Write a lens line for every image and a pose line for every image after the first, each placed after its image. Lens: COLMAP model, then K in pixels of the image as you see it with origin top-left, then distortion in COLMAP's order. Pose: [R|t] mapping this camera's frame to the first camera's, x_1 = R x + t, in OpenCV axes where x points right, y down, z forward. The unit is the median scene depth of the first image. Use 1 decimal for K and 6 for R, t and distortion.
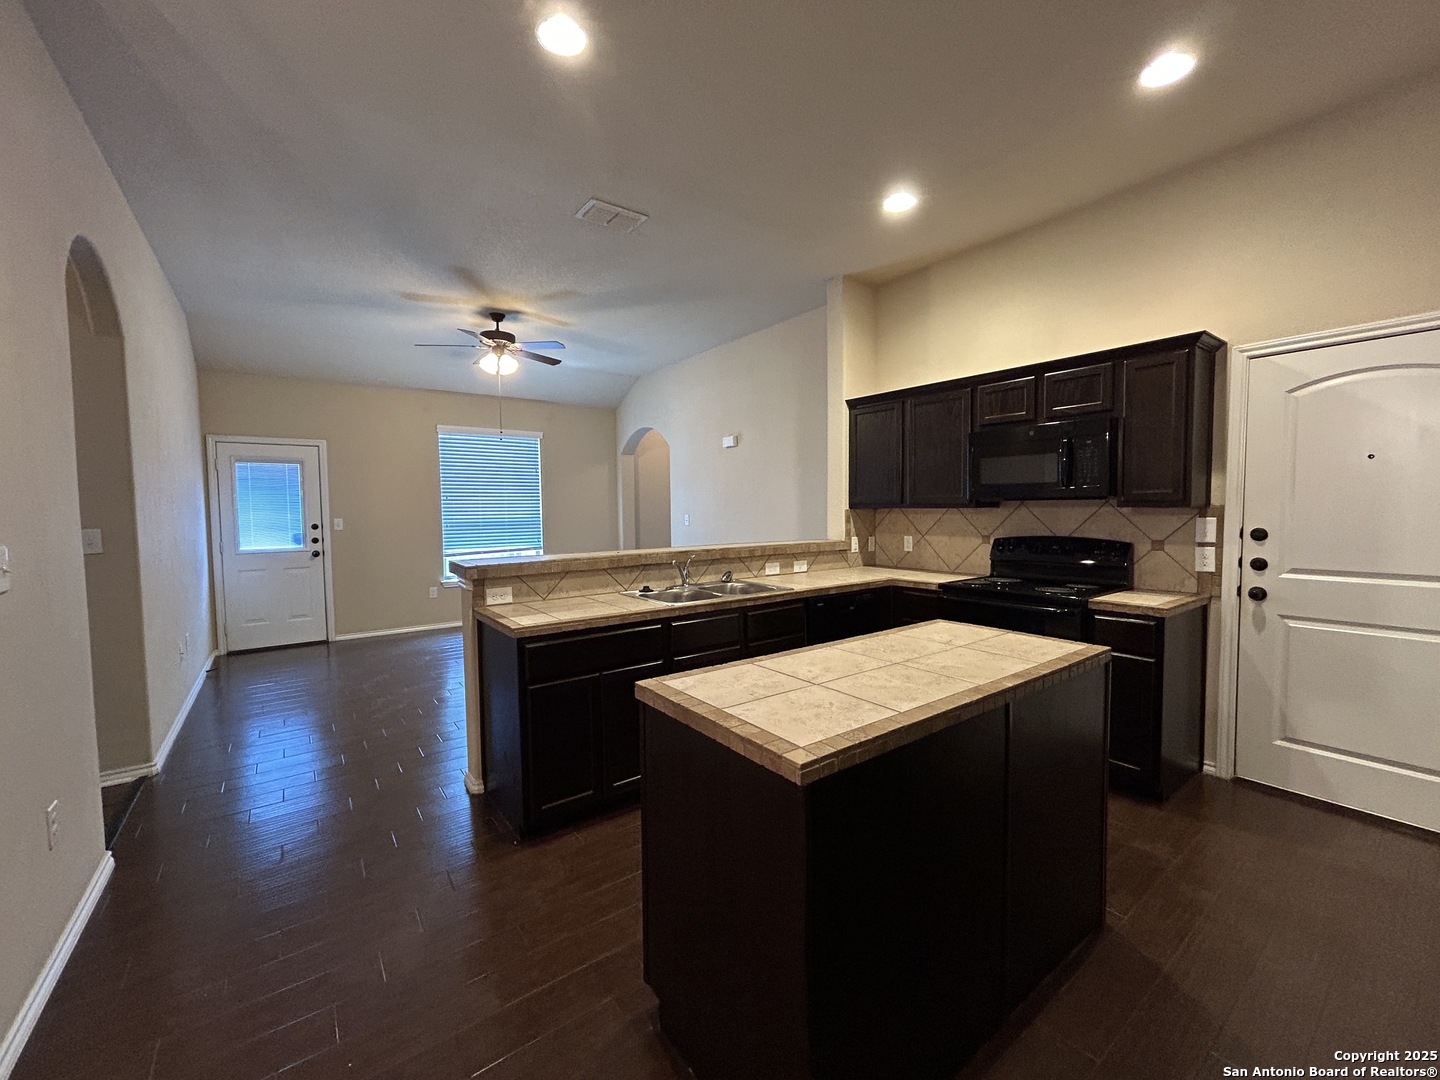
lens RADIAL K [[584.8, 0, 719.5], [0, 584.8, 536.5], [0, 0, 1]] dist [-0.004812, 0.001820]
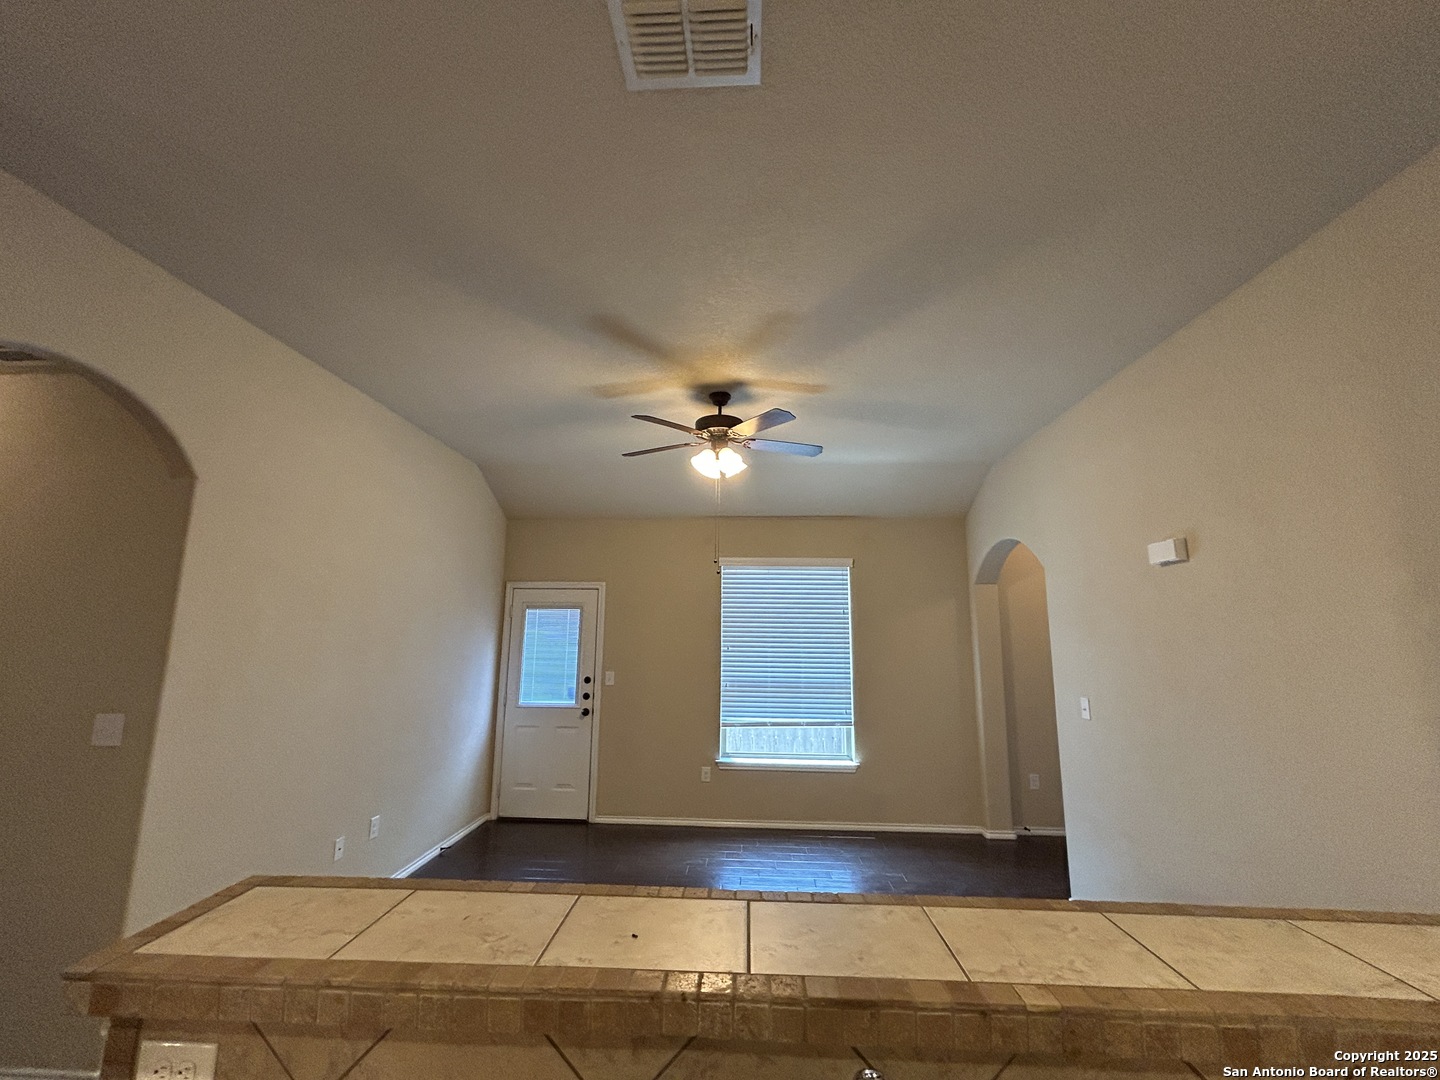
lens RADIAL K [[584.8, 0, 717.5], [0, 584.8, 535.1], [0, 0, 1]] dist [-0.004812, 0.001820]
pose [[0.769773, -0.089677, -0.631987, 0.051342], [-0.050712, 0.978361, -0.200595, -0.090602], [0.636300, 0.186462, 0.748568, 0.598672]]
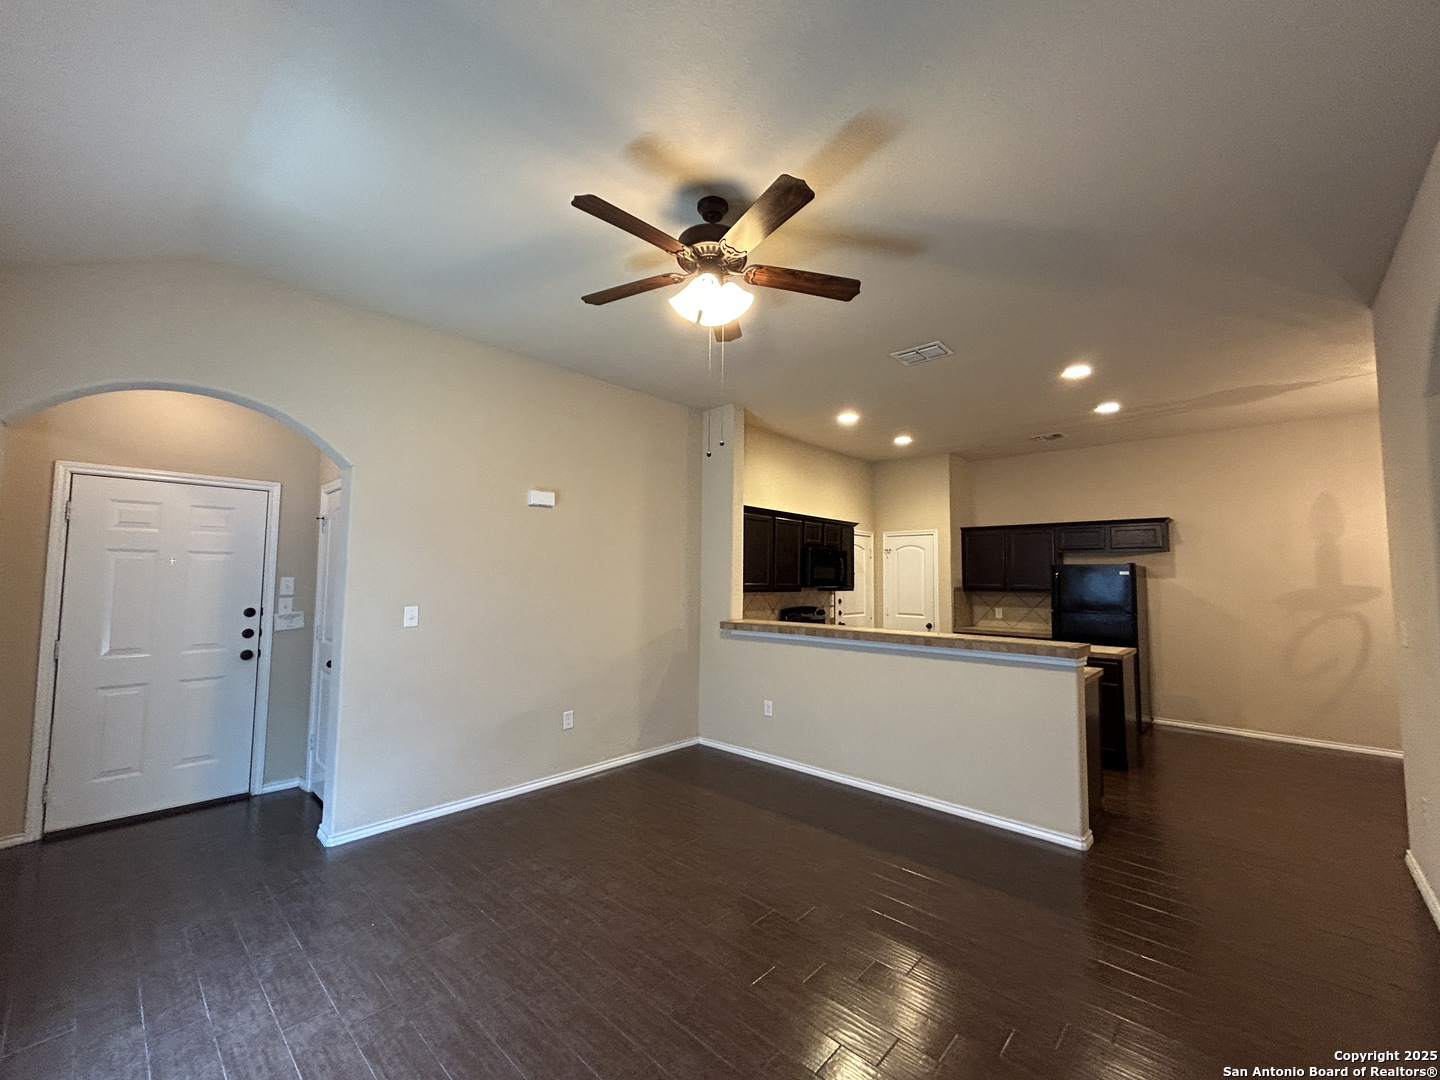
lens RADIAL K [[584.8, 0, 718.1], [0, 584.8, 538.2], [0, 0, 1]] dist [-0.004812, 0.001820]
pose [[-0.180806, 0.077934, 0.980426, -0.987847], [0.042013, 0.996558, -0.071469, -0.076777], [-0.982621, 0.028269, -0.183458, 1.285089]]
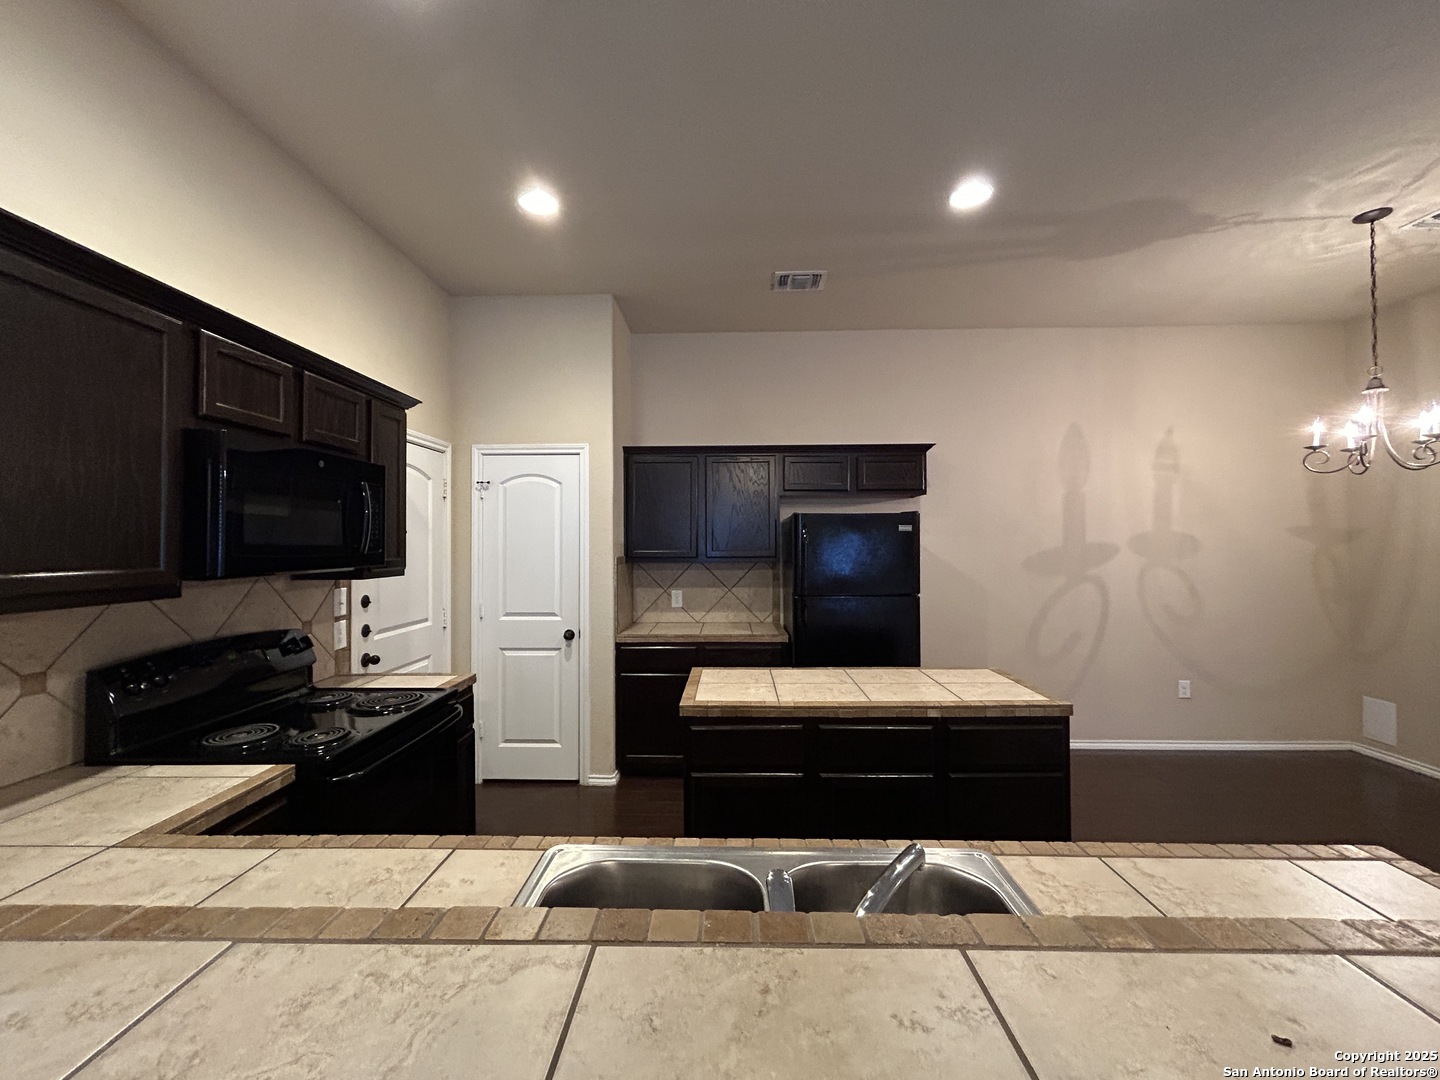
lens RADIAL K [[584.8, 0, 718.2], [0, 584.8, 539.0], [0, 0, 1]] dist [-0.004812, 0.001820]
pose [[-0.787120, 0.021887, 0.616411, -0.121074], [0.047128, 0.998583, 0.024722, -0.069742], [-0.614997, 0.048509, -0.787036, 0.913054]]
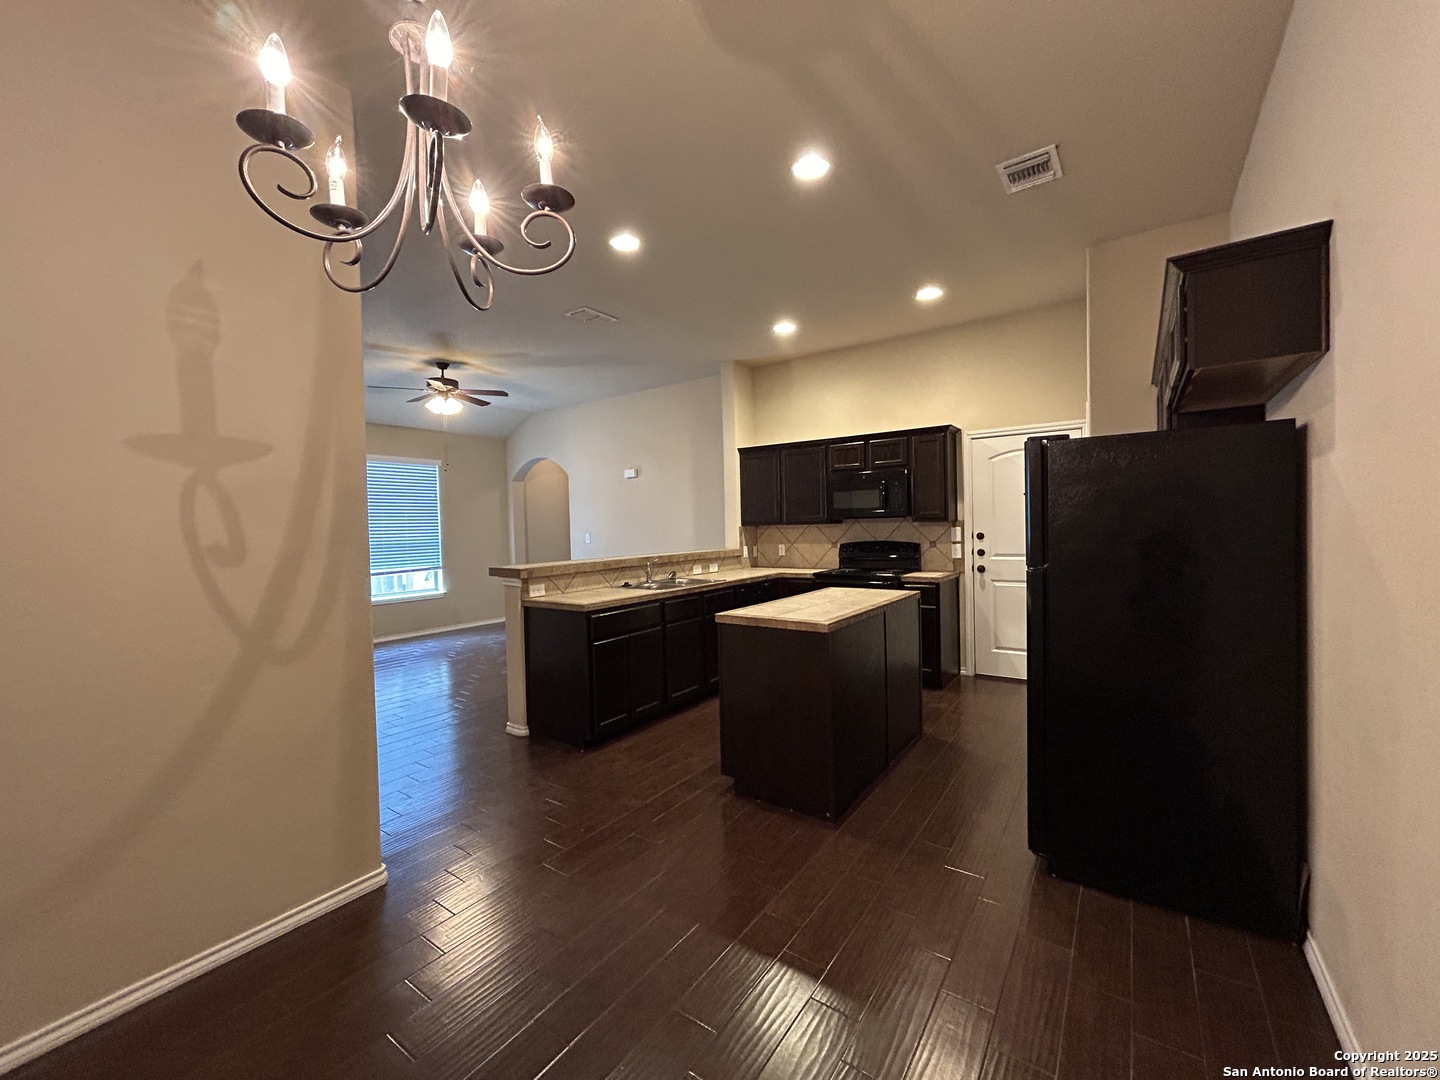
lens RADIAL K [[584.8, 0, 716.4], [0, 584.8, 537.0], [0, 0, 1]] dist [-0.004812, 0.001820]
pose [[0.951905, -0.018472, 0.305835, -0.263168], [0.029320, 0.999092, -0.030914, 0.020039], [-0.304987, 0.038394, 0.951582, -0.305834]]
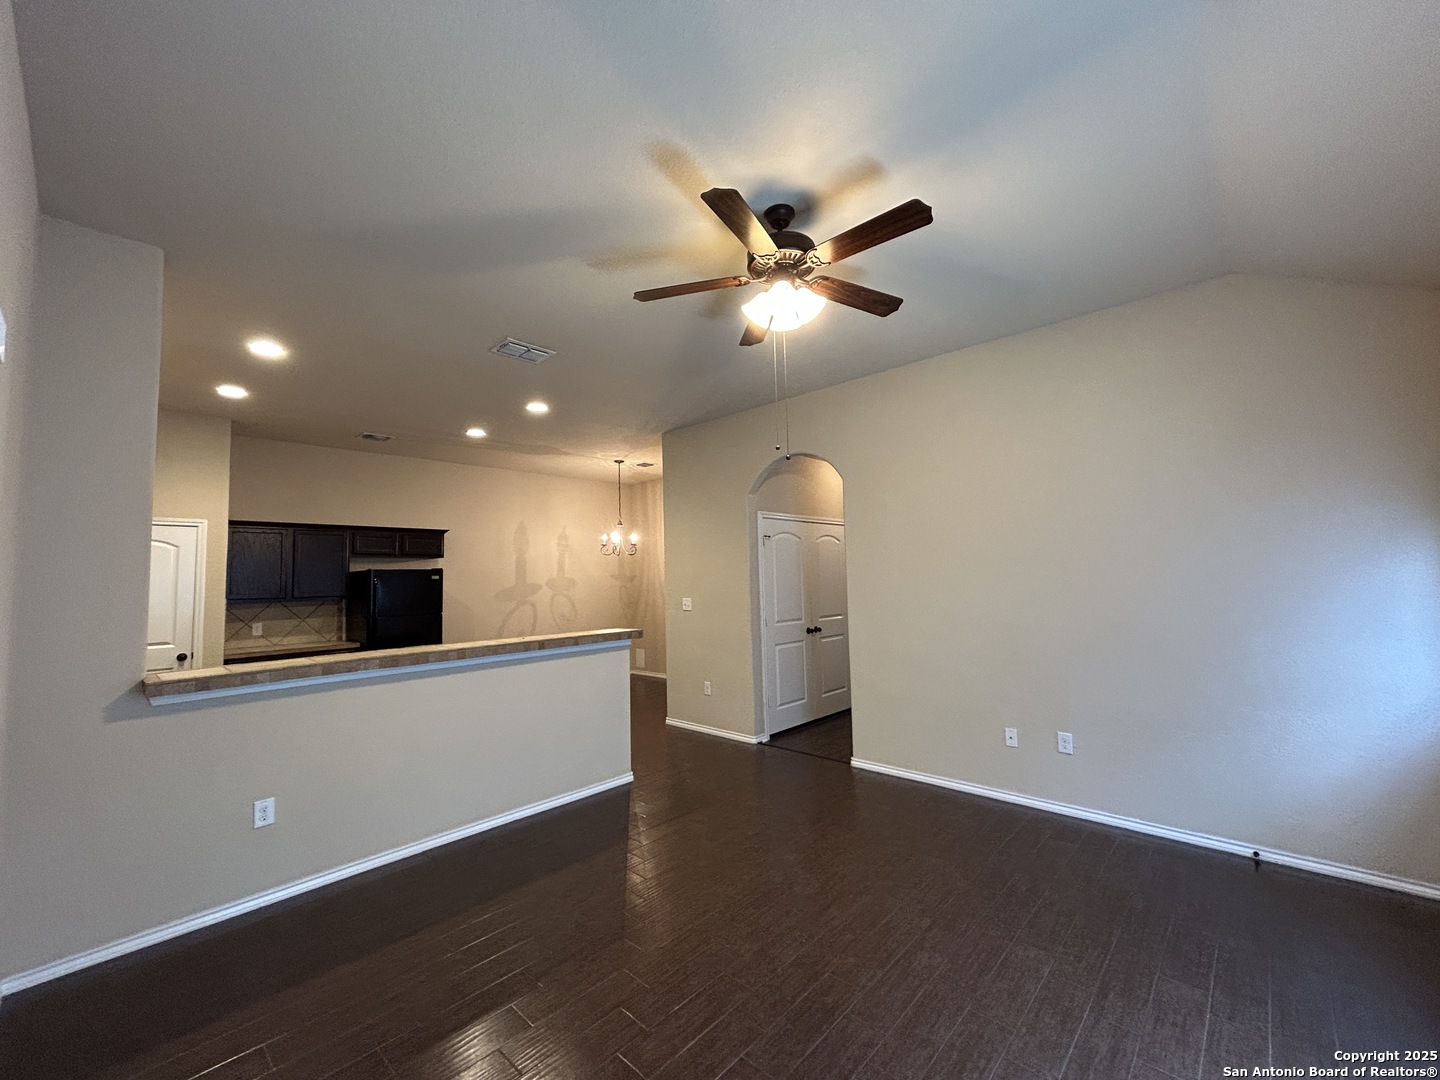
lens RADIAL K [[584.8, 0, 719.1], [0, 584.8, 538.3], [0, 0, 1]] dist [-0.004812, 0.001820]
pose [[-0.982895, 0.023083, -0.182713, -0.272956], [0.026255, 0.999543, -0.014958, -0.111918], [0.182285, -0.019499, -0.983052, 1.734320]]
